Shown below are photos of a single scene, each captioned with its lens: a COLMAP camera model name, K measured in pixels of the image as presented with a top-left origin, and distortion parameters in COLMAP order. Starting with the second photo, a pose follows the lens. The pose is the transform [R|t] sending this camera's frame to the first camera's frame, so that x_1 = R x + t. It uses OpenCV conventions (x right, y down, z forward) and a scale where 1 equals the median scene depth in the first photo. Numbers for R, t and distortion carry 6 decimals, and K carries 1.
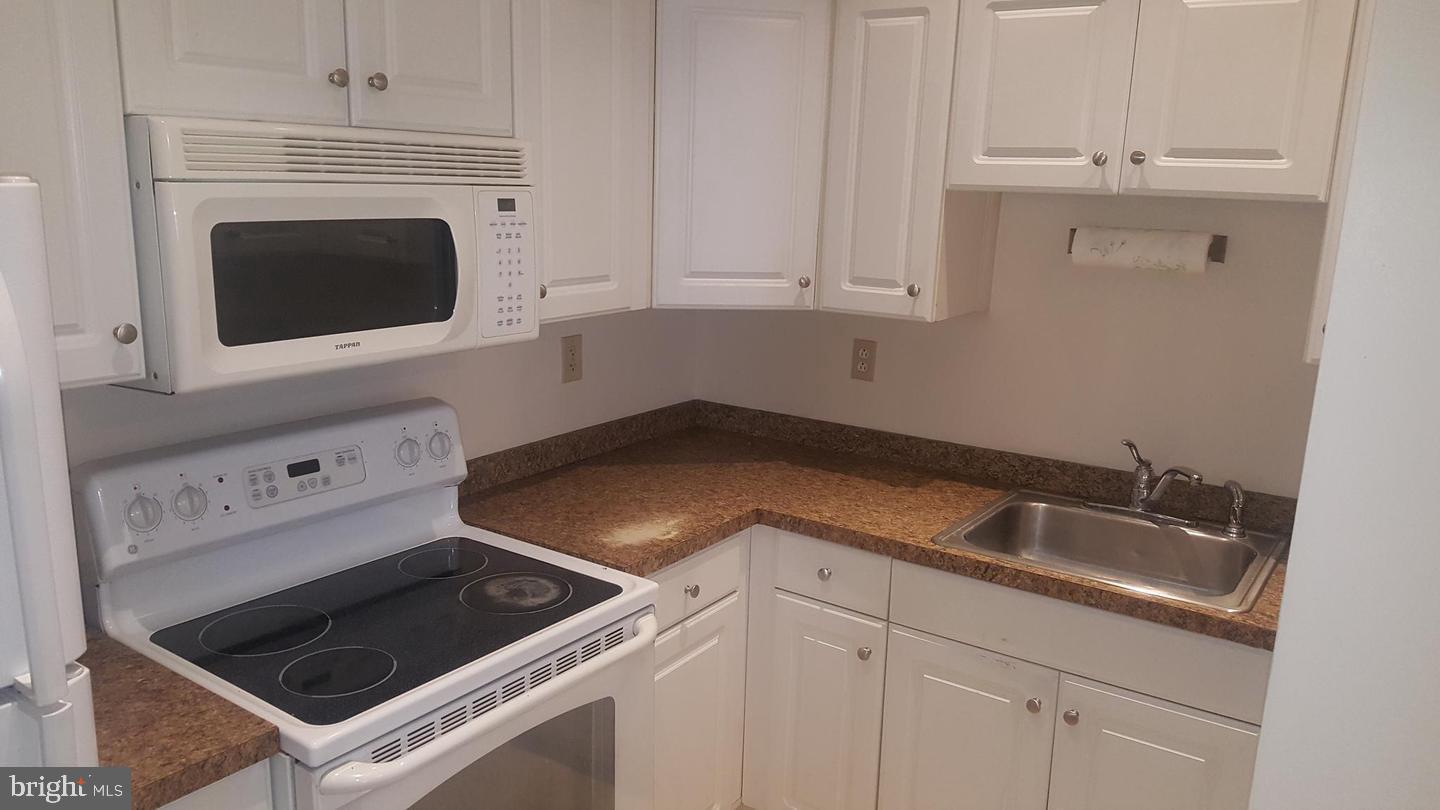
lens RADIAL K [[1067.7, 0, 722.4], [0, 1067.7, 418.1], [0, 0, 1]] dist [0.142319, -0.243449]
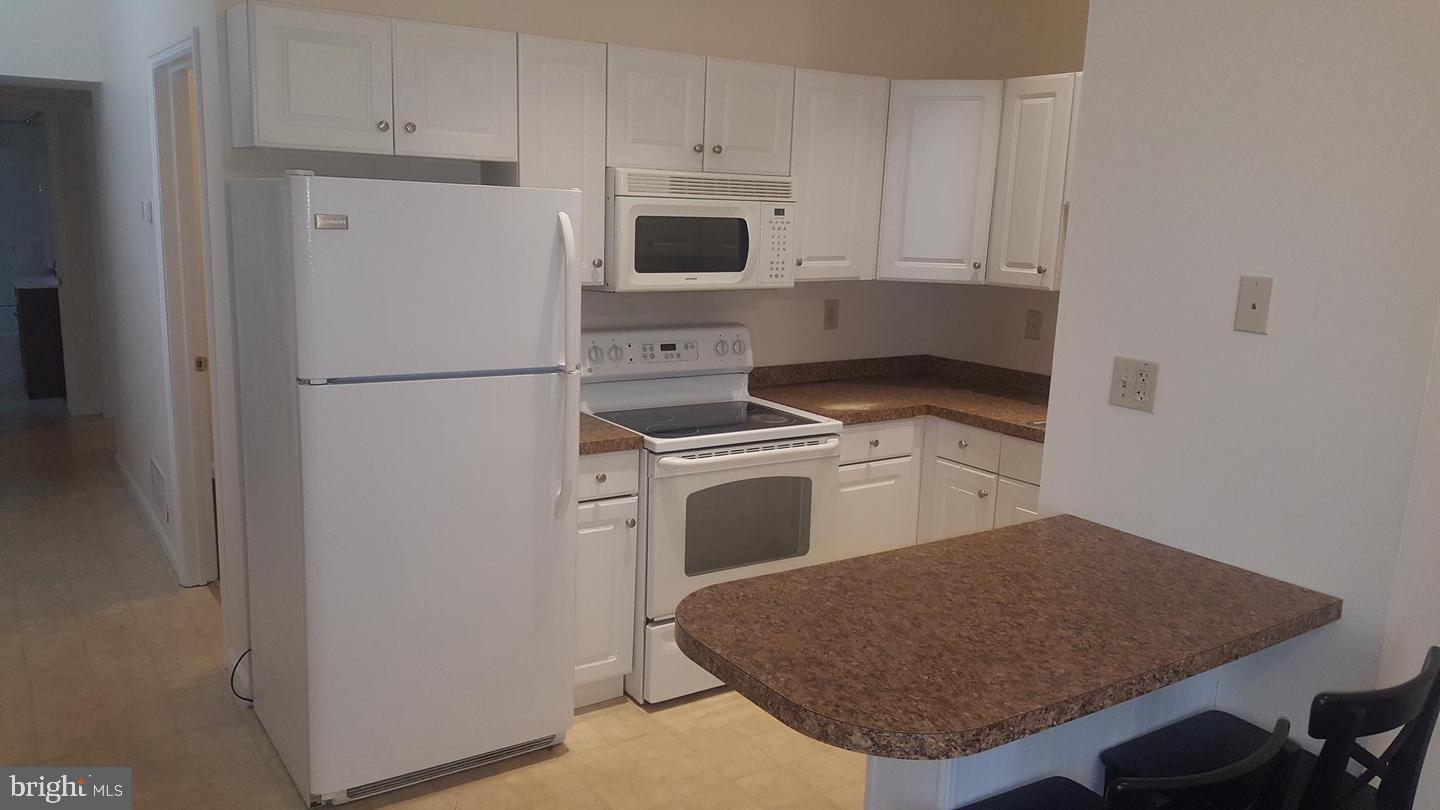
lens RADIAL K [[1080.5, 0, 720.0], [0, 1080.5, 405.0], [0, 0, 1]] dist [0.193301, 0.000056]
pose [[0.937203, 0.067440, -0.342204, 0.363558], [-0.084613, 0.995782, -0.035490, 0.206083], [0.338367, 0.062216, 0.938955, -0.765218]]
